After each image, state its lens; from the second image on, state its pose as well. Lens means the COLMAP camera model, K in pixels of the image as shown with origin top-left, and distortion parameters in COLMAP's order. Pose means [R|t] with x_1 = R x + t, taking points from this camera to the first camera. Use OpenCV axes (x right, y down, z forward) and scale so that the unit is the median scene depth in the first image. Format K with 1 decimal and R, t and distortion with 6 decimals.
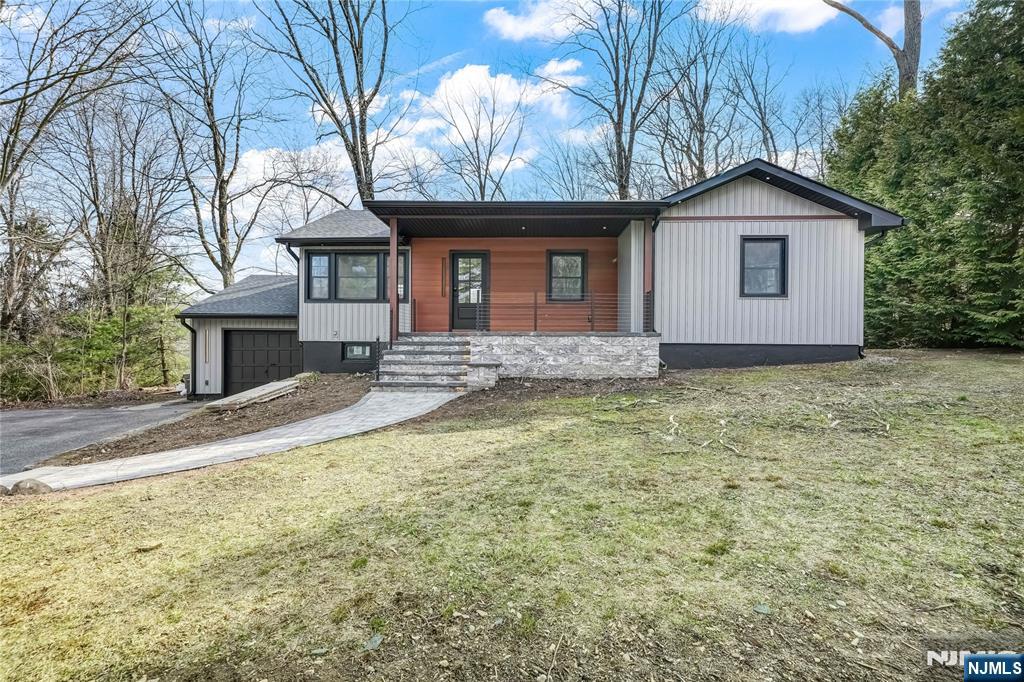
lens RADIAL K [[522.9, 0, 506.6], [0, 522.9, 339.9], [0, 0, 1]] dist [0.007032, 0.001159]
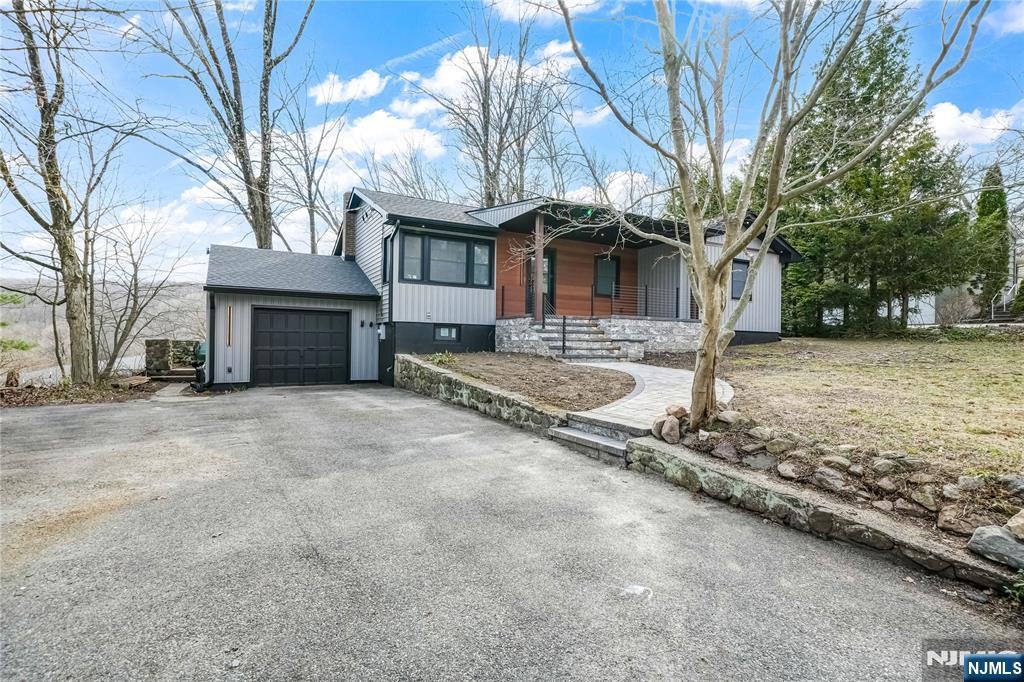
lens RADIAL K [[522.9, 0, 513.0], [0, 522.9, 342.9], [0, 0, 1]] dist [0.007032, 0.001159]
pose [[0.846391, 0.009684, 0.532474, -0.876049], [-0.007982, 0.999953, -0.005498, 0.055699], [-0.532502, 0.000403, 0.846428, 0.065623]]
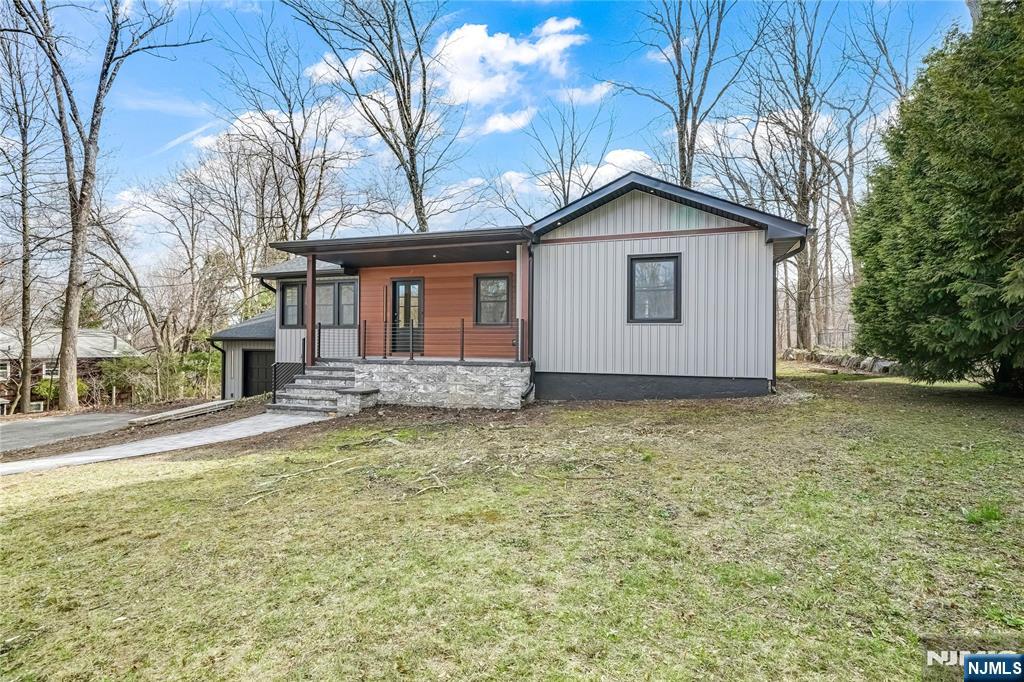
lens RADIAL K [[522.9, 0, 509.8], [0, 522.9, 342.6], [0, 0, 1]] dist [0.007032, 0.001159]
pose [[0.956787, -0.001538, -0.290787, 0.511407], [0.000087, 0.999987, -0.005004, -0.042452], [0.290791, 0.004762, 0.956775, 0.066982]]
